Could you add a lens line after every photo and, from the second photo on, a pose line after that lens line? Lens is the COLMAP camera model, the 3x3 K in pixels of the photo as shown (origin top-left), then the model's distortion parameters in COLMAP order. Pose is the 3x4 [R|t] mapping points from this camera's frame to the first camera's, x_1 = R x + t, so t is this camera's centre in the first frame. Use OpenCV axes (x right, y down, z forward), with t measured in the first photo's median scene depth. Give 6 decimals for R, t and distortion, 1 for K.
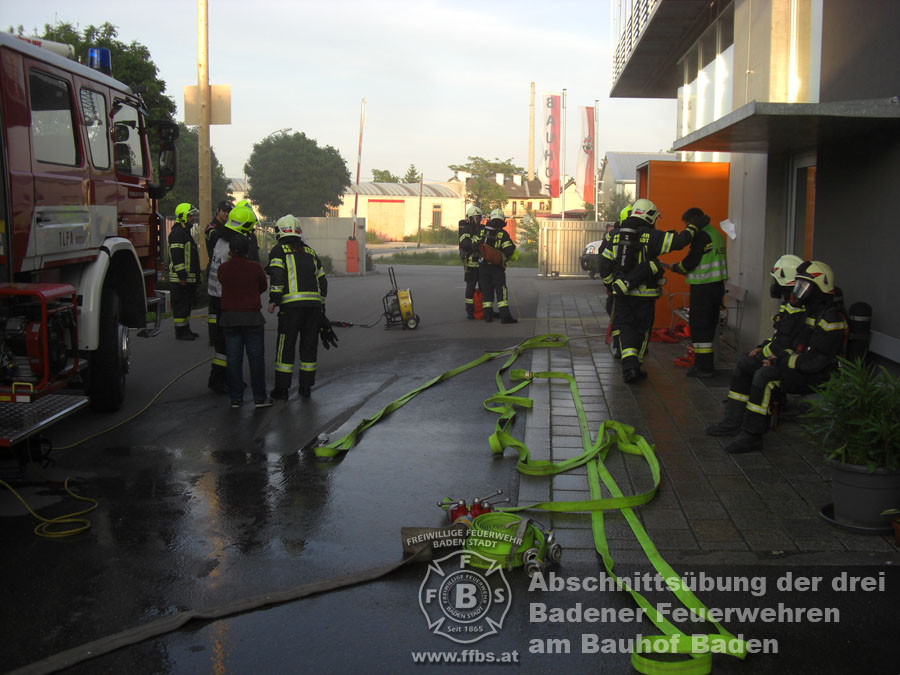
lens RADIAL K [[985.0, 0, 450.0], [0, 985.0, 337.5], [0, 0, 1]] dist [-0.157318, 0.012932]
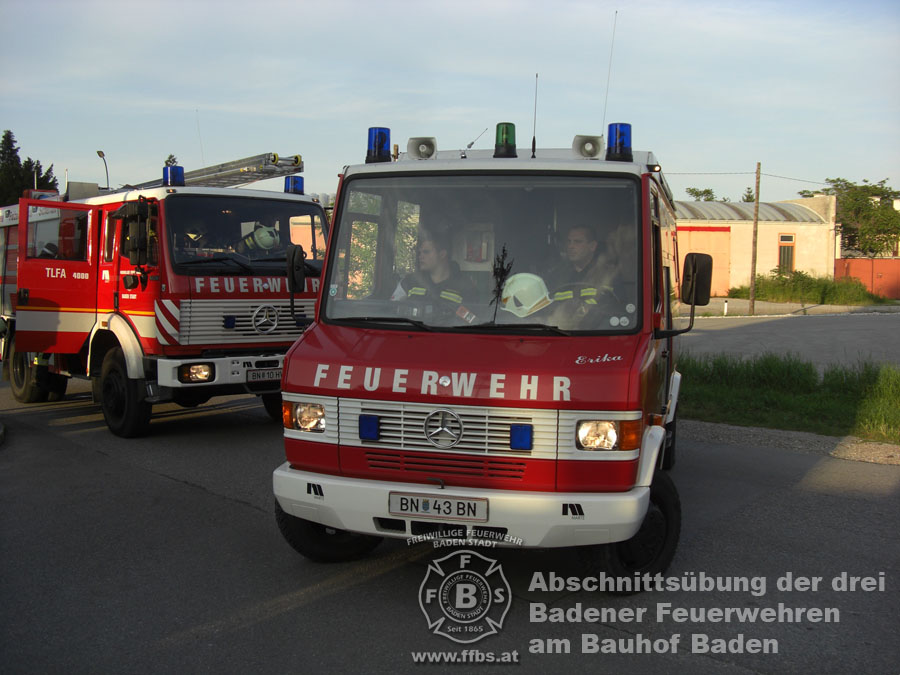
lens RADIAL K [[985.0, 0, 450.0], [0, 985.0, 337.5], [0, 0, 1]] dist [-0.157318, 0.012932]
pose [[0.941910, 0.010157, -0.335711, -0.008330], [-0.026578, 0.998662, -0.044357, -0.042043], [0.334811, 0.050702, 0.940920, 0.386820]]
